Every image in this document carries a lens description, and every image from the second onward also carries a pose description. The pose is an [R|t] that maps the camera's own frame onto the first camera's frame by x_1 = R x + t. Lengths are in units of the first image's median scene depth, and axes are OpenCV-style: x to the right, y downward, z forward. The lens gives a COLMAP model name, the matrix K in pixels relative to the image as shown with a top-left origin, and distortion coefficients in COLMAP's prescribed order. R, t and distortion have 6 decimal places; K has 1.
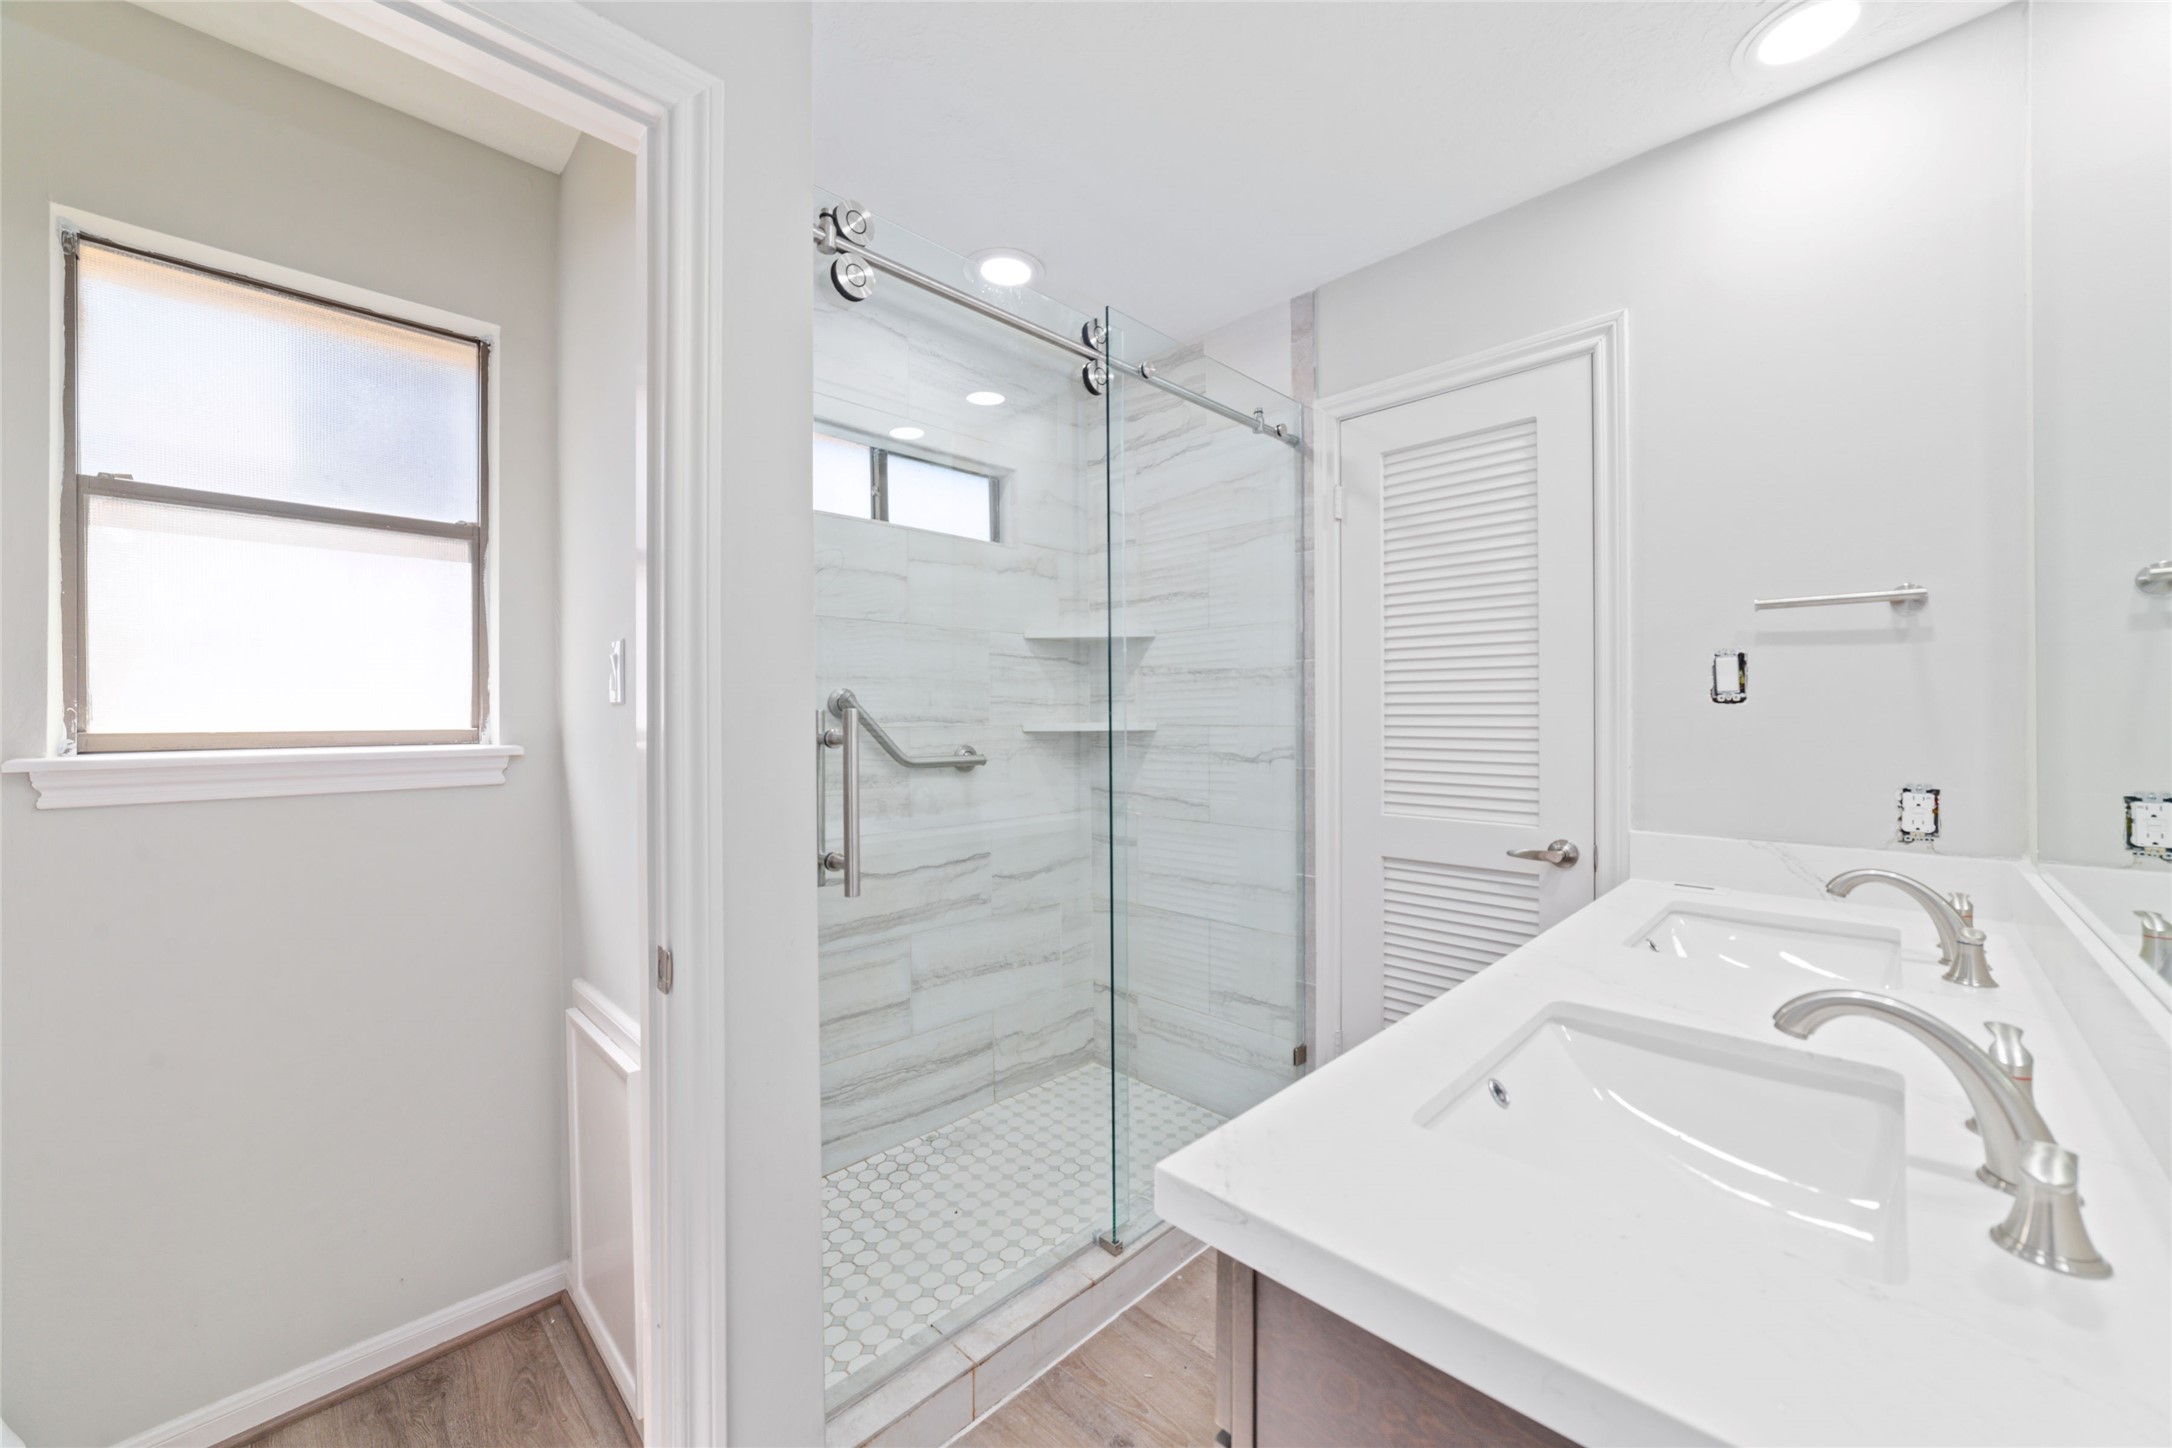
lens RADIAL K [[823.2, 0, 1084.6], [0, 823.2, 725.3], [0, 0, 1]] dist [-0.019436, 0.005035]
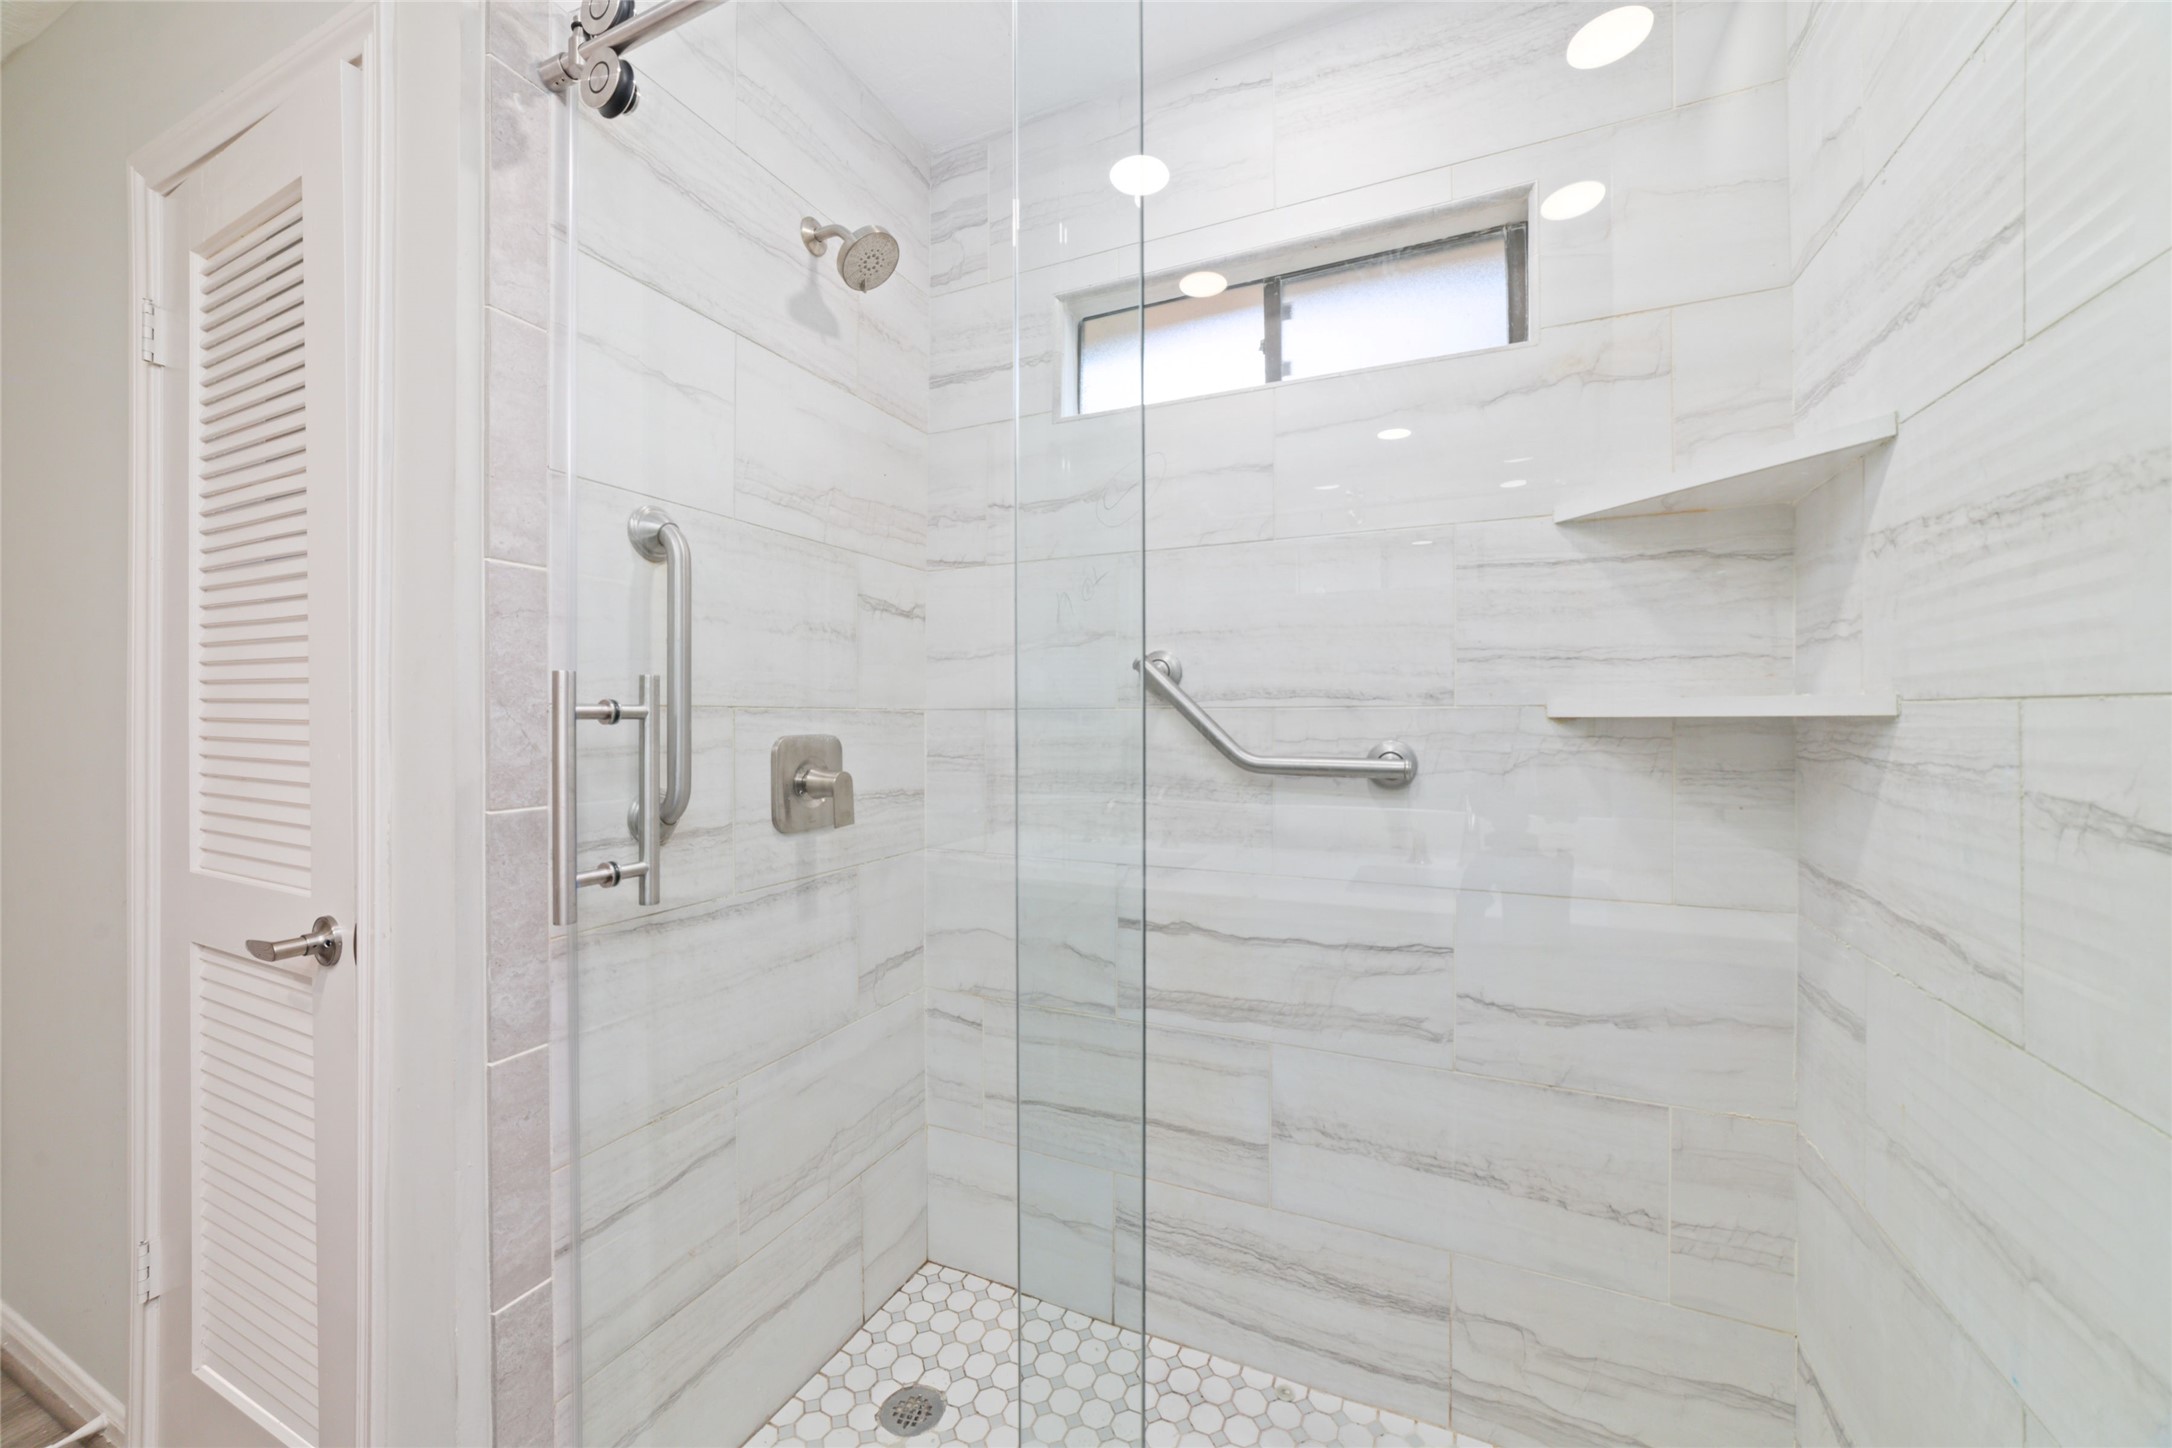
lens RADIAL K [[823.2, 0, 1082.7], [0, 823.2, 720.2], [0, 0, 1]] dist [-0.019436, 0.005035]
pose [[0.350382, 0.007555, -0.936577, 0.312463], [-0.005683, 0.999966, 0.005941, 0.008786], [0.936590, 0.003241, 0.350413, 0.646746]]
